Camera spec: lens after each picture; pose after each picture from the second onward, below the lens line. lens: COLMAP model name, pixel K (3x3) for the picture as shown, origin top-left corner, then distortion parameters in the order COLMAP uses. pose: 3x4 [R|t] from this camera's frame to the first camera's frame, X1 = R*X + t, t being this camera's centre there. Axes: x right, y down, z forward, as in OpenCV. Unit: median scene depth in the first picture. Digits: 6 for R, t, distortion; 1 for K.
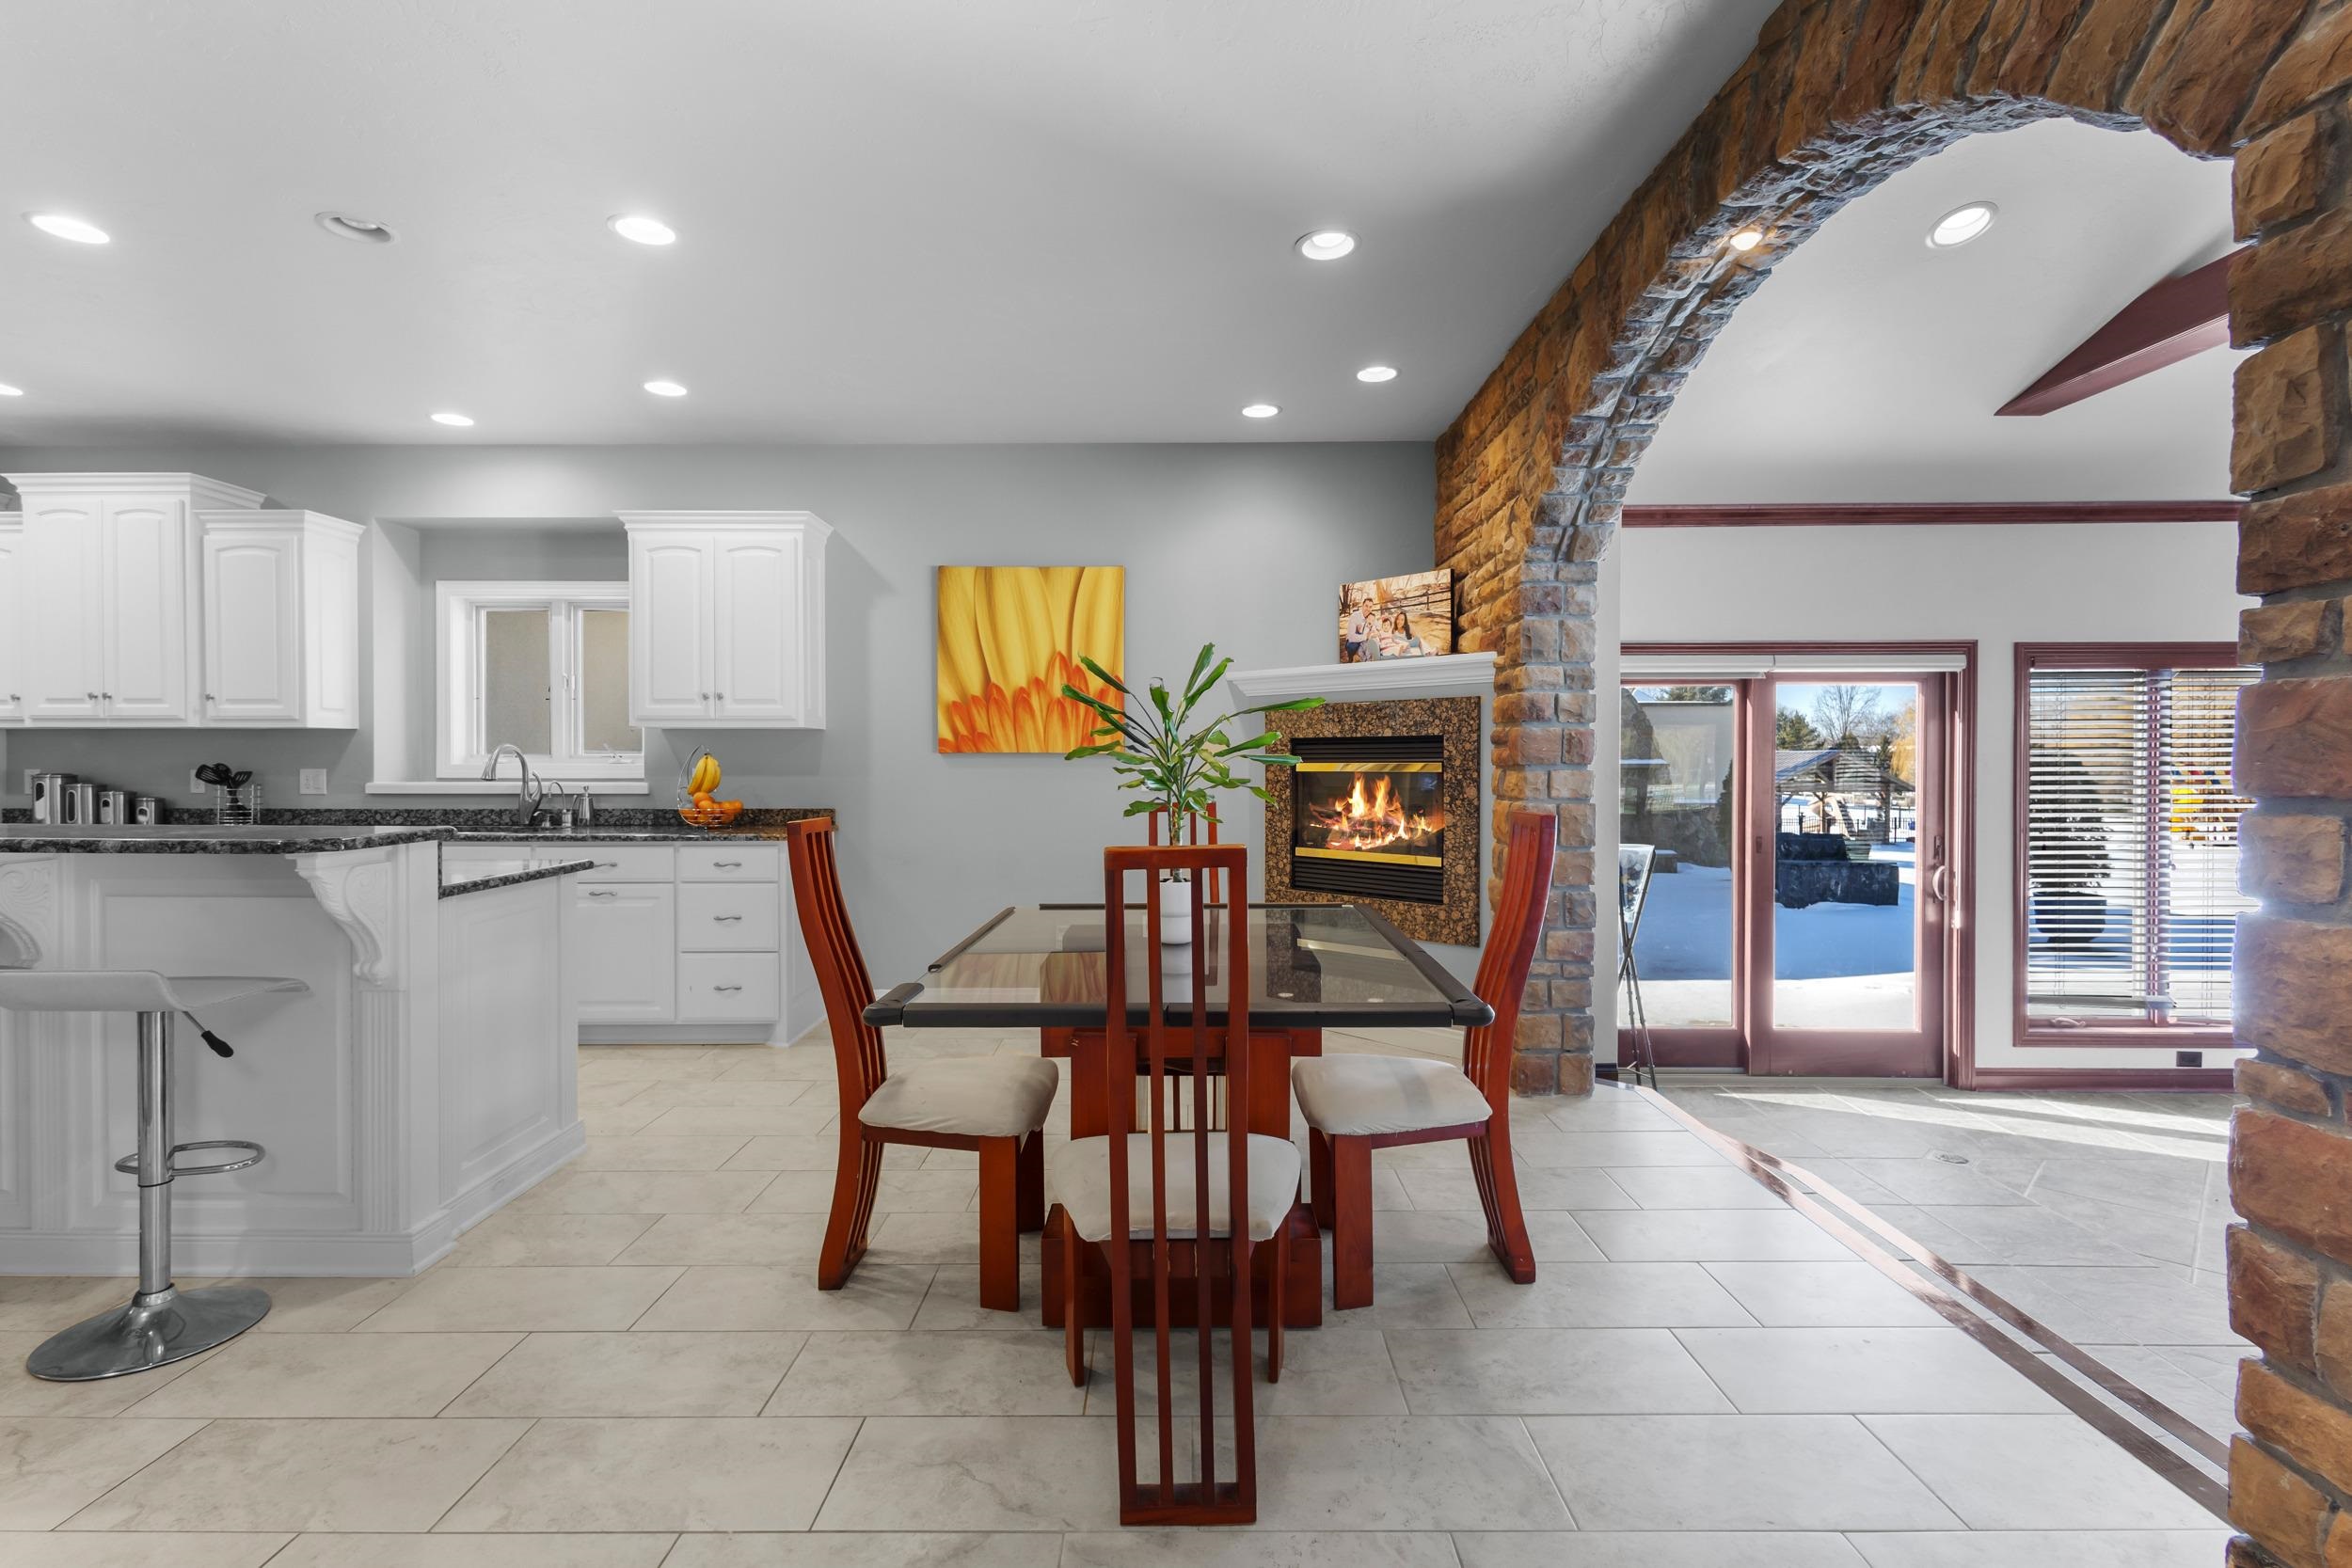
lens RADIAL K [[1081.1, 0, 1182.6], [0, 1081.1, 771.7], [0, 0, 1]] dist [-0.000981, 0.000429]
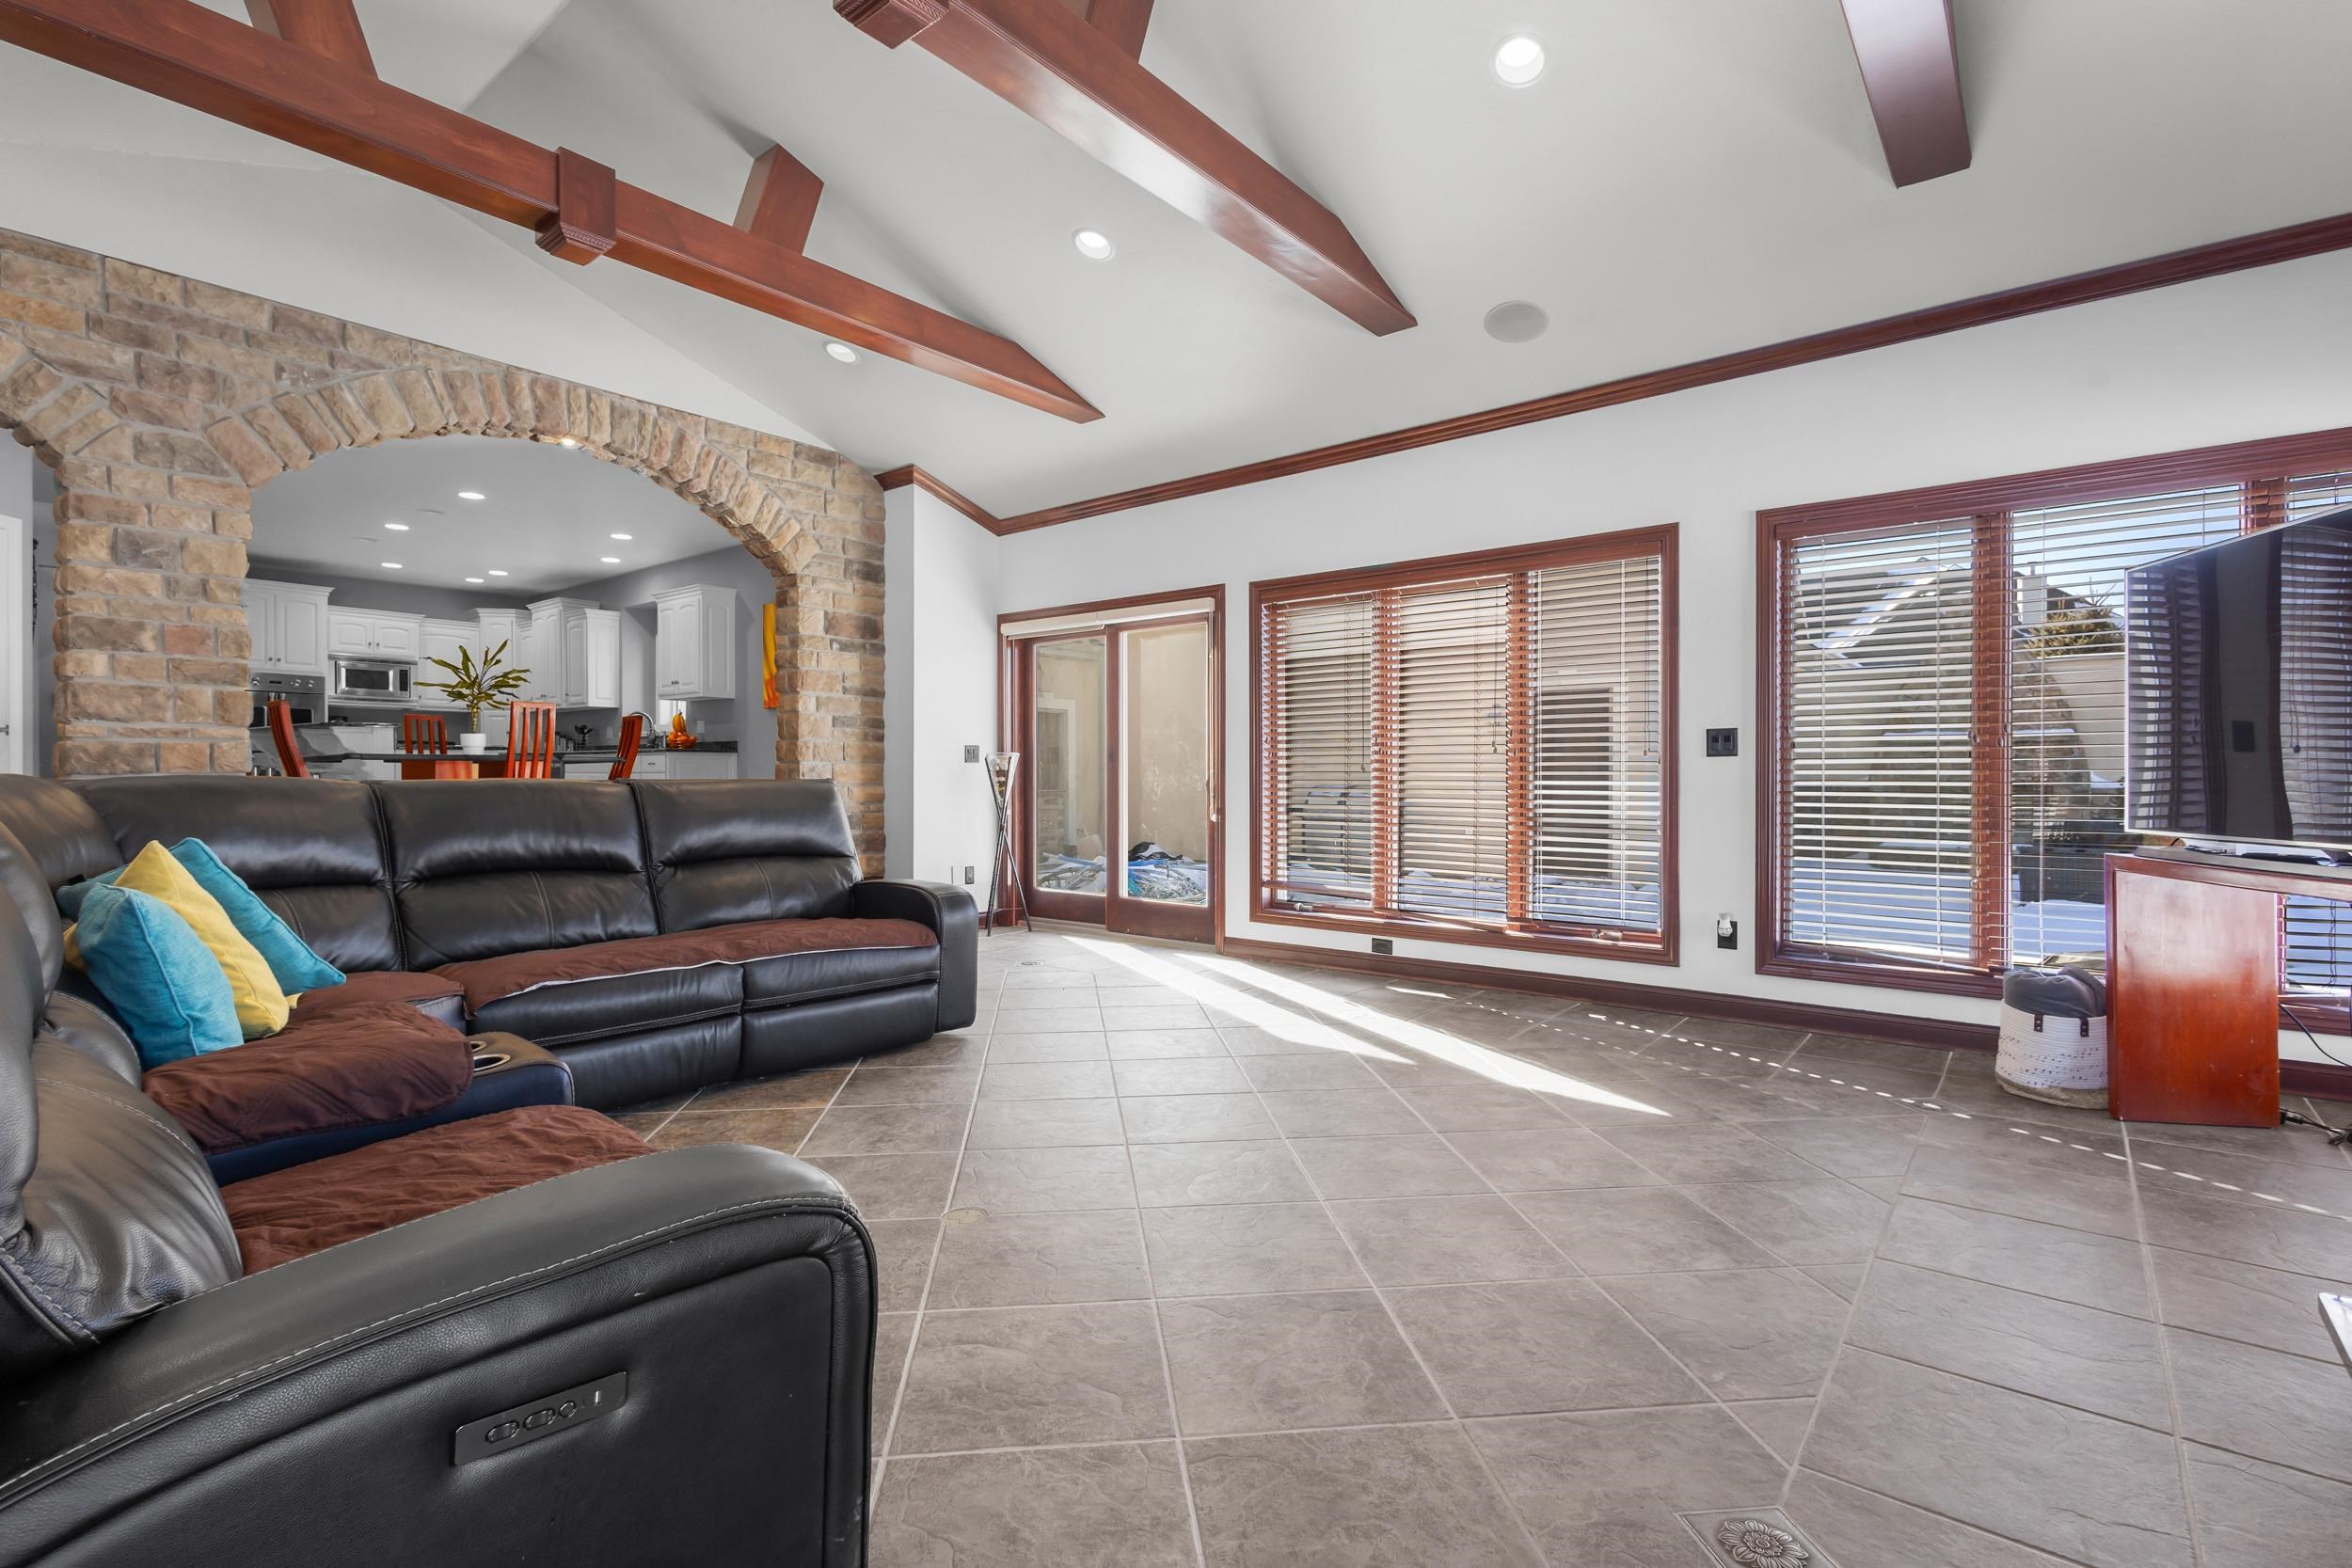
lens RADIAL K [[1081.1, 0, 1169.4], [0, 1081.1, 778.7], [0, 0, 1]] dist [-0.000981, 0.000429]
pose [[0.780230, 0.003787, -0.625481, 1.559014], [-0.007885, 0.999962, -0.003781, 0.110720], [0.625443, 0.007882, 0.780230, 0.011103]]
